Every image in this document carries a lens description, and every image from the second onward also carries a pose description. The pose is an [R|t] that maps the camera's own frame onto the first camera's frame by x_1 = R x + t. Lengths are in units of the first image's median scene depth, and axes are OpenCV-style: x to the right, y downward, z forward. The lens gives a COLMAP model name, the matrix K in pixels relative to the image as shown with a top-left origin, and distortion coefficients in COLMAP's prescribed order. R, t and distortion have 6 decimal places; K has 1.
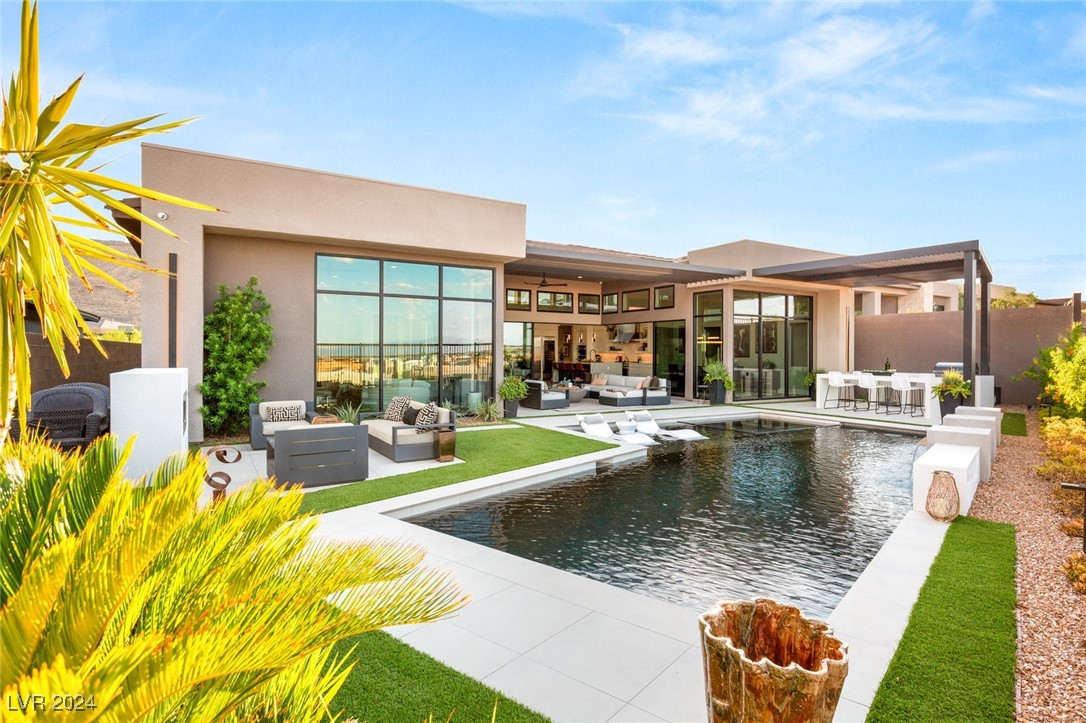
lens RADIAL K [[564.9, 0, 561.5], [0, 564.9, 350.8], [0, 0, 1]] dist [-0.000636, 0.000135]
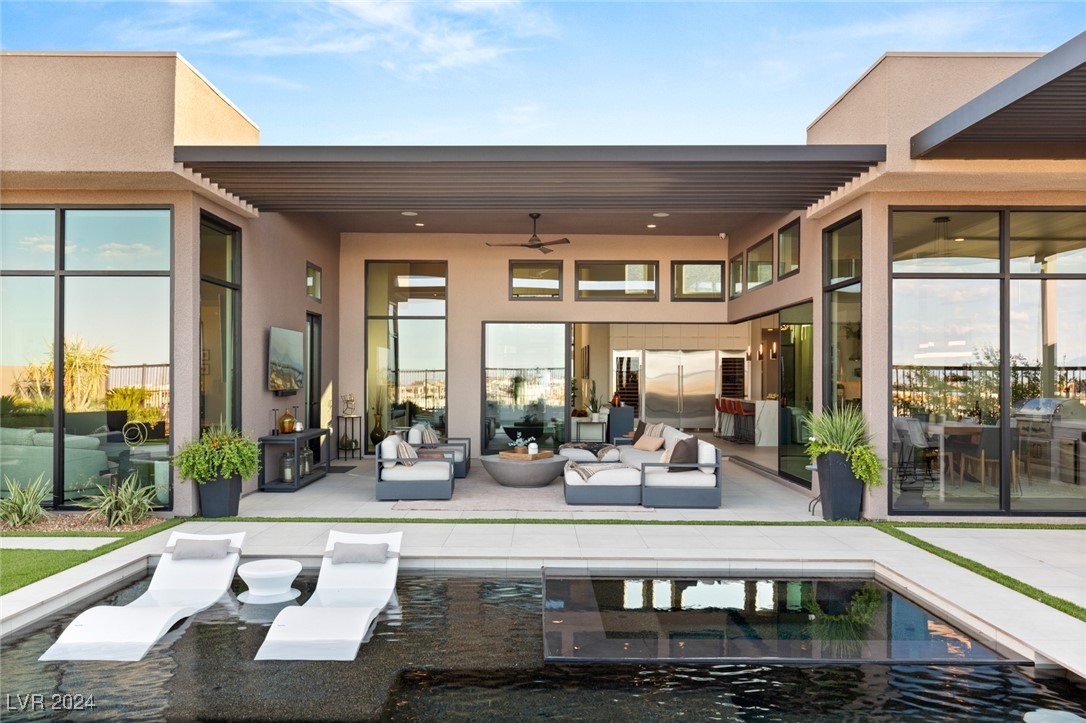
lens RADIAL K [[789.9, 0, 542.4], [0, 789.9, 364.9], [0, 0, 1]] dist [0.005394, 0.002684]
pose [[0.846317, -0.010506, -0.532575, 0.371055], [0.000959, 0.999834, -0.018199, 0.002258], [0.532678, 0.014891, 0.846187, 0.433742]]
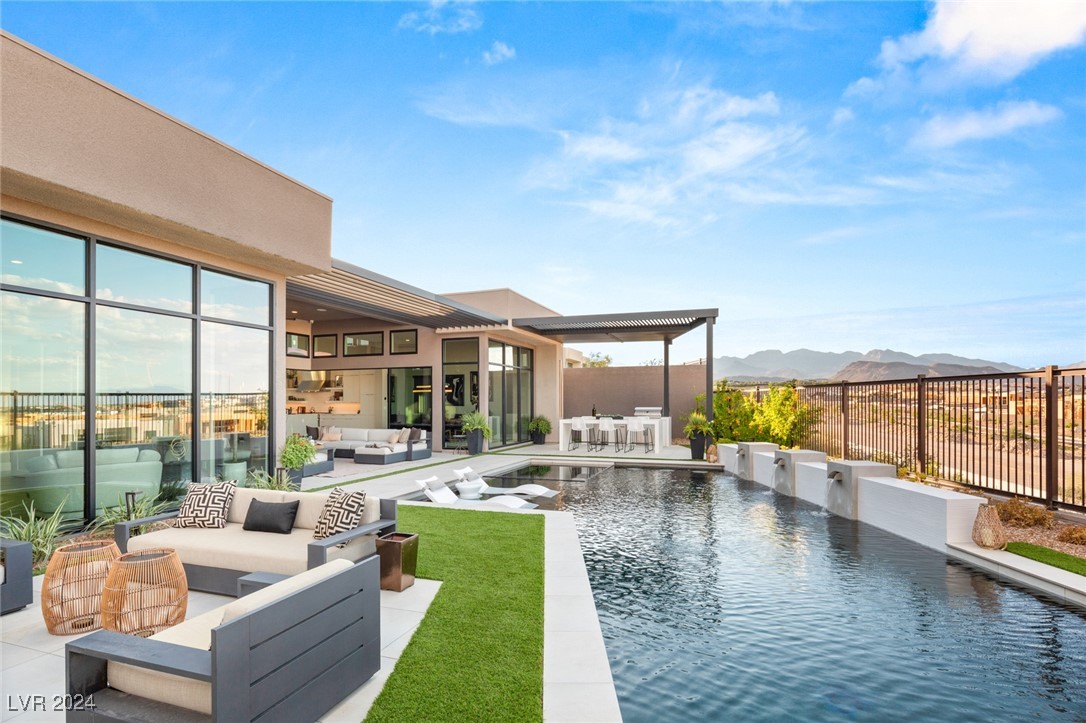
lens RADIAL K [[521.2, 0, 539.3], [0, 521.2, 380.5], [0, 0, 1]] dist [-0.000191, 0.000124]
pose [[0.786897, 0.014554, 0.616913, -0.186356], [0.008929, 0.999349, -0.034965, 0.000593], [-0.617020, 0.033023, 0.786254, 0.210083]]
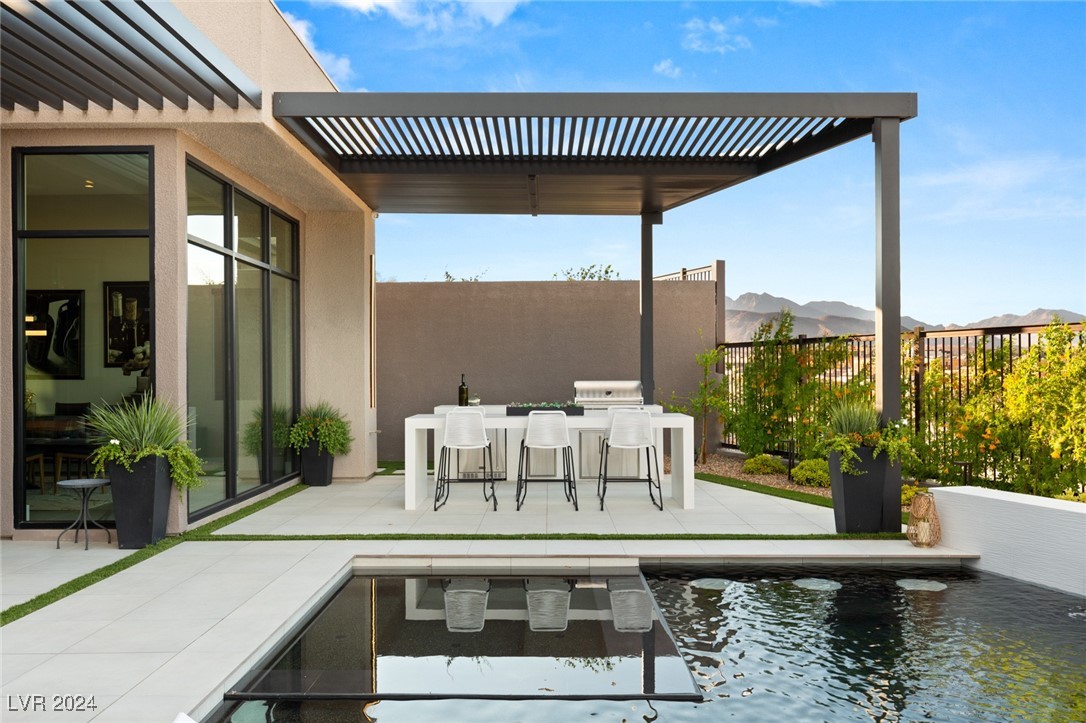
lens RADIAL K [[898.8, 0, 526.1], [0, 898.8, 368.1], [0, 0, 1]] dist [0.002934, -0.003894]
pose [[0.540507, -0.007338, 0.841308, -0.002328], [0.006258, 0.999969, 0.004701, 0.005328], [-0.841317, 0.002724, 0.540536, 0.564096]]
